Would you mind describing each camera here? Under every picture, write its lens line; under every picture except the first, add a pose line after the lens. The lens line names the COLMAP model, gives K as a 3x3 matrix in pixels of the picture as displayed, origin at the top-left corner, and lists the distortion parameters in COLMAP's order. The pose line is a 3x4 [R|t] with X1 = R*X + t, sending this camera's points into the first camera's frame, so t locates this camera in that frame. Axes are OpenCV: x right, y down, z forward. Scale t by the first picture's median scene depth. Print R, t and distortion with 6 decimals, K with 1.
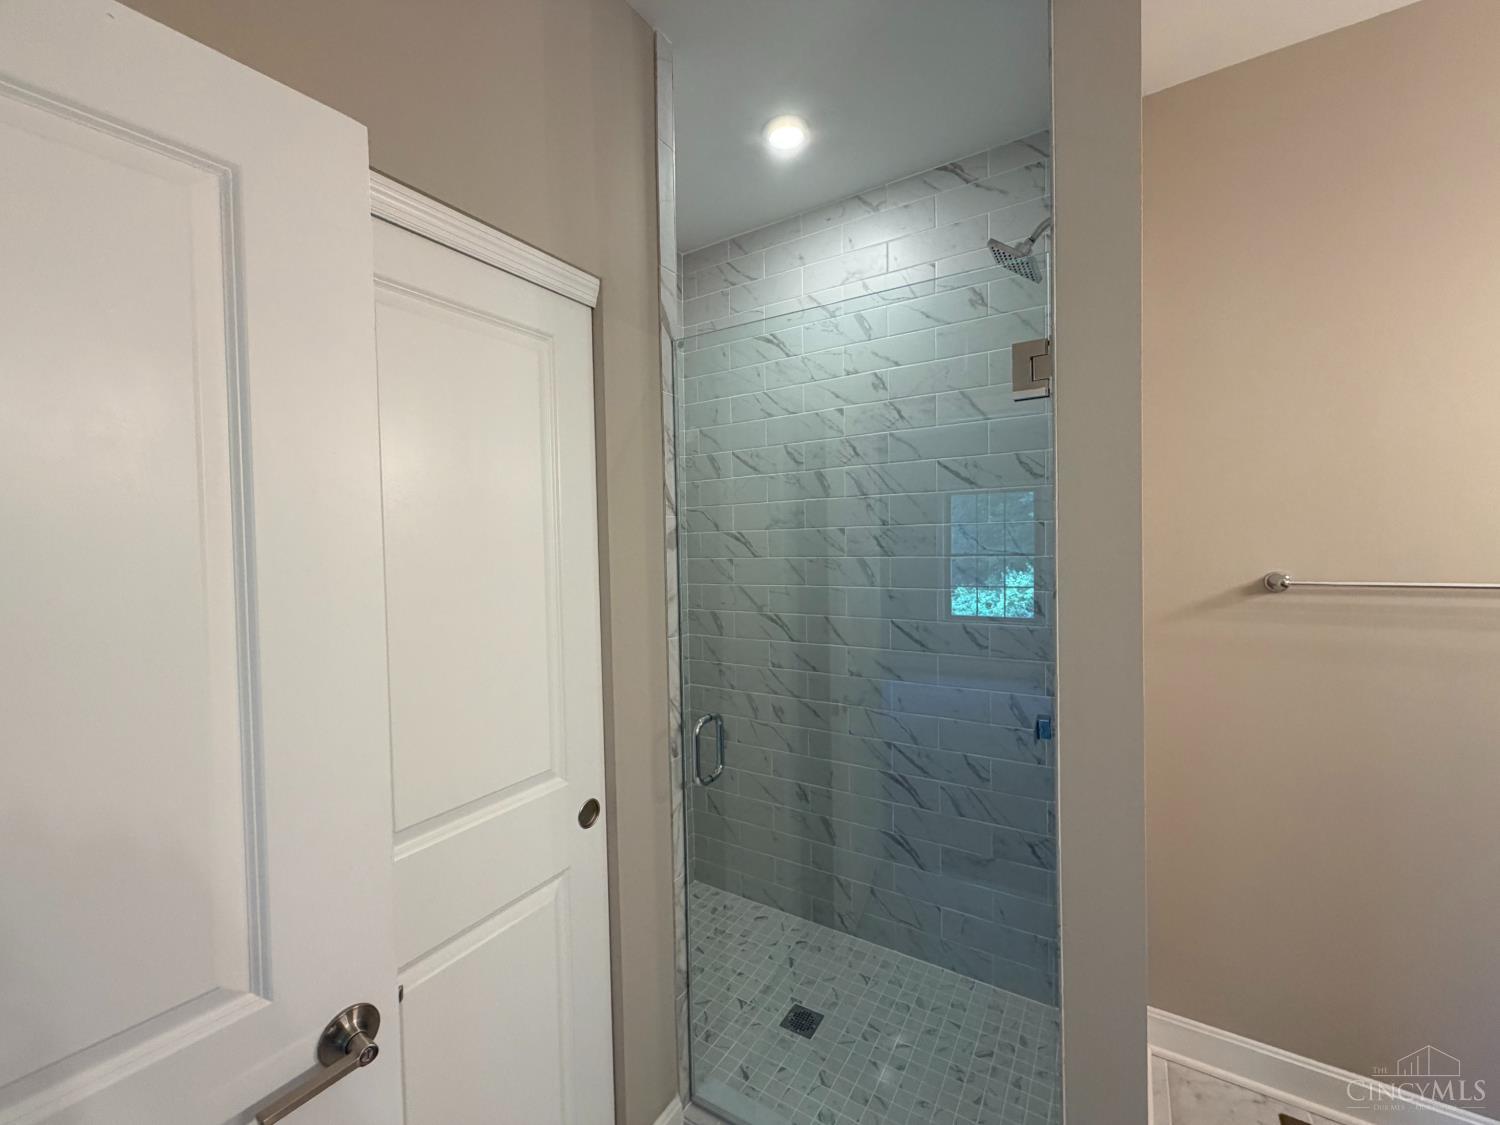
lens RADIAL K [[603.0, 0, 744.5], [0, 603.0, 561.2], [0, 0, 1]] dist [0.000475, -0.000439]
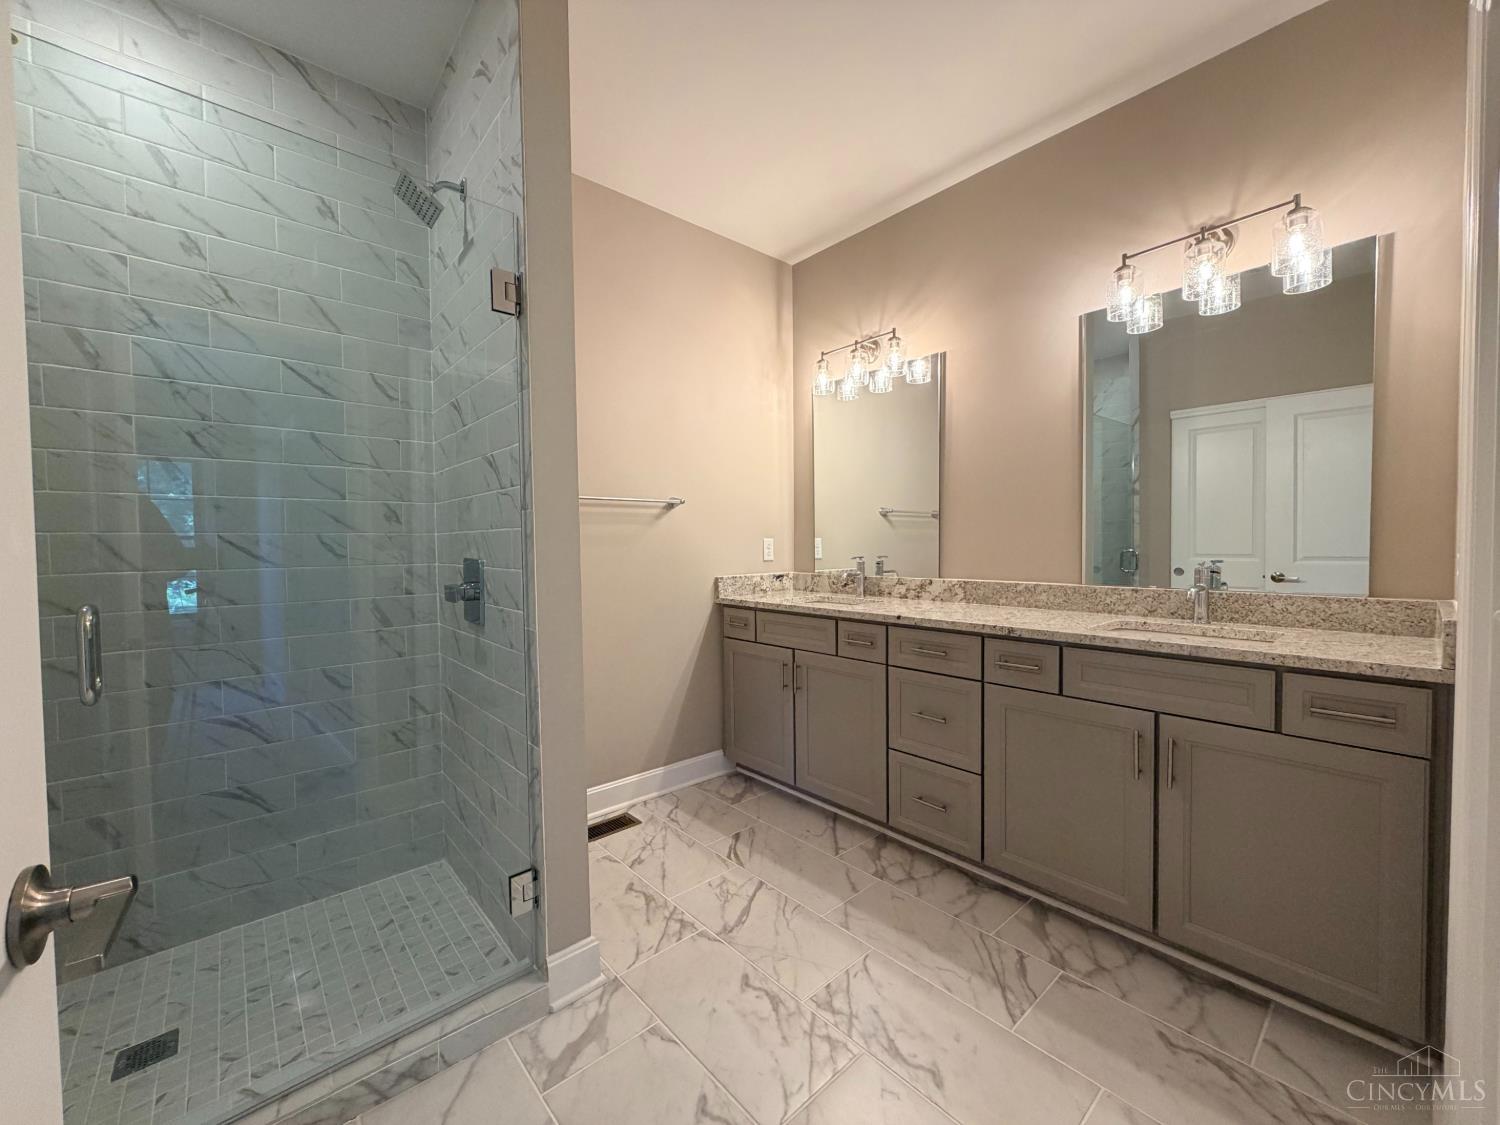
lens RADIAL K [[603.0, 0, 744.5], [0, 603.0, 561.2], [0, 0, 1]] dist [0.000475, -0.000439]
pose [[0.290414, -0.012620, 0.956818, -0.356297], [0.034591, 0.999398, 0.002682, 0.160395], [-0.956276, 0.032319, 0.290676, 0.052396]]
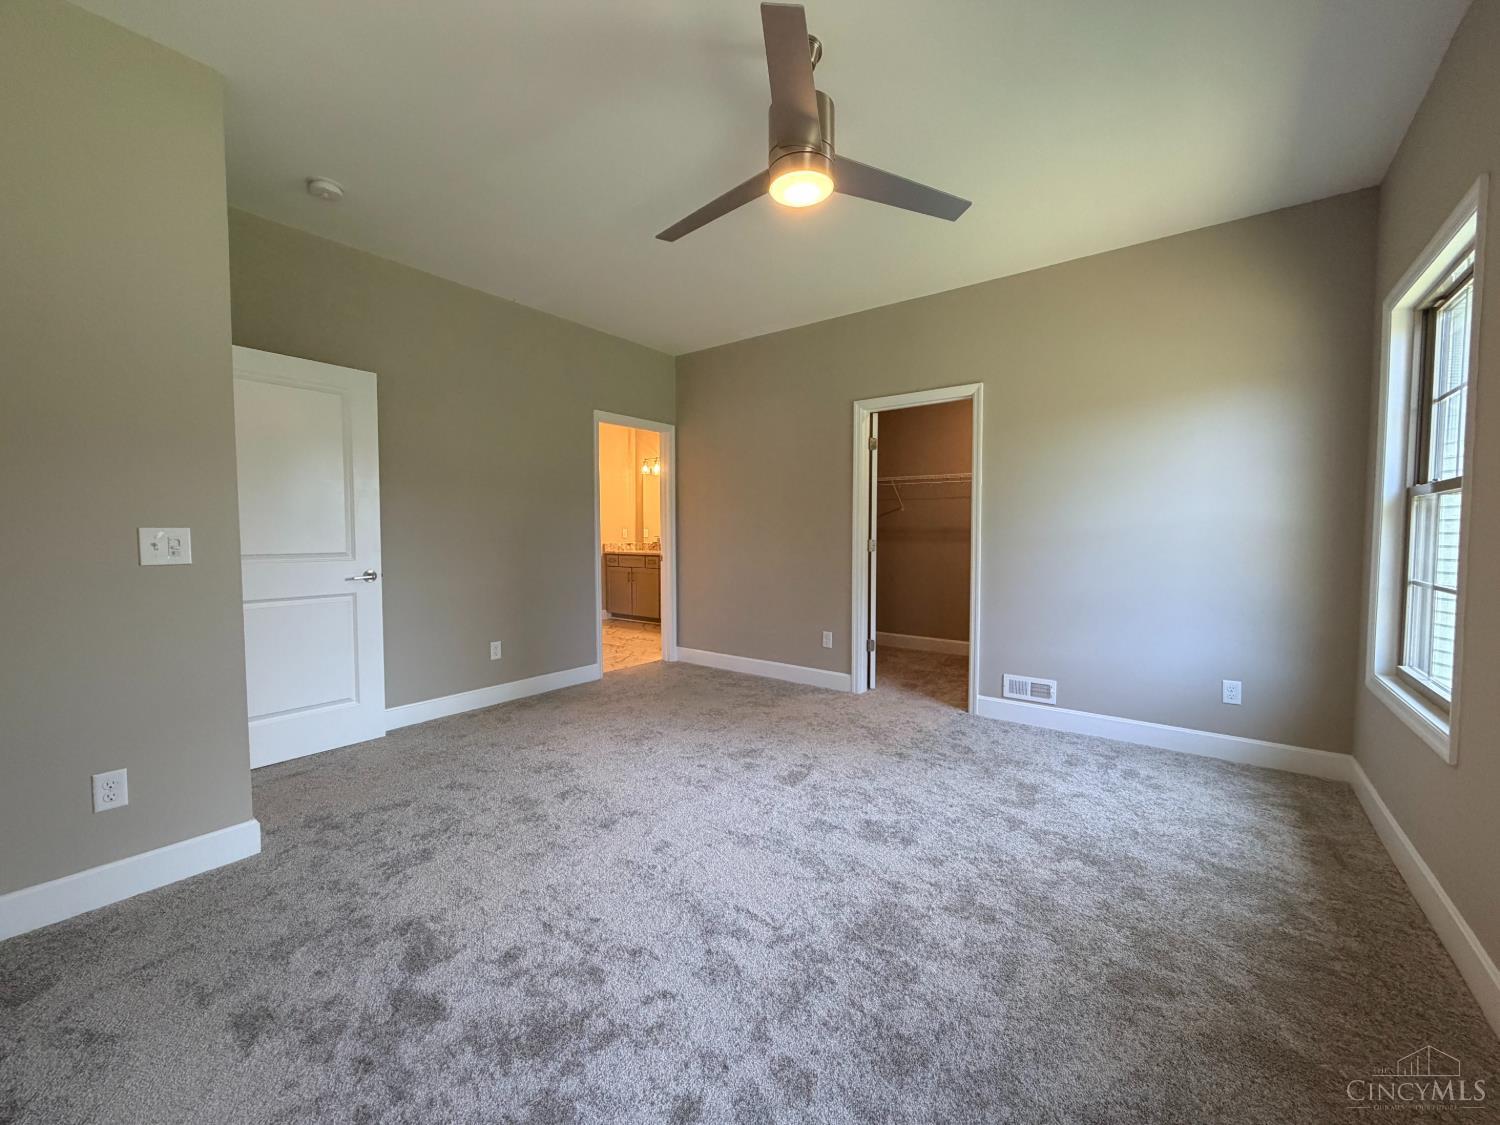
lens RADIAL K [[599.5, 0, 746.8], [0, 599.5, 560.9], [0, 0, 1]] dist [0.001591, 0.000348]
pose [[0.089952, -0.028787, 0.995530, -2.694523], [0.027501, 0.999273, 0.026410, 0.234689], [-0.995566, 0.025002, 0.090679, -0.703433]]
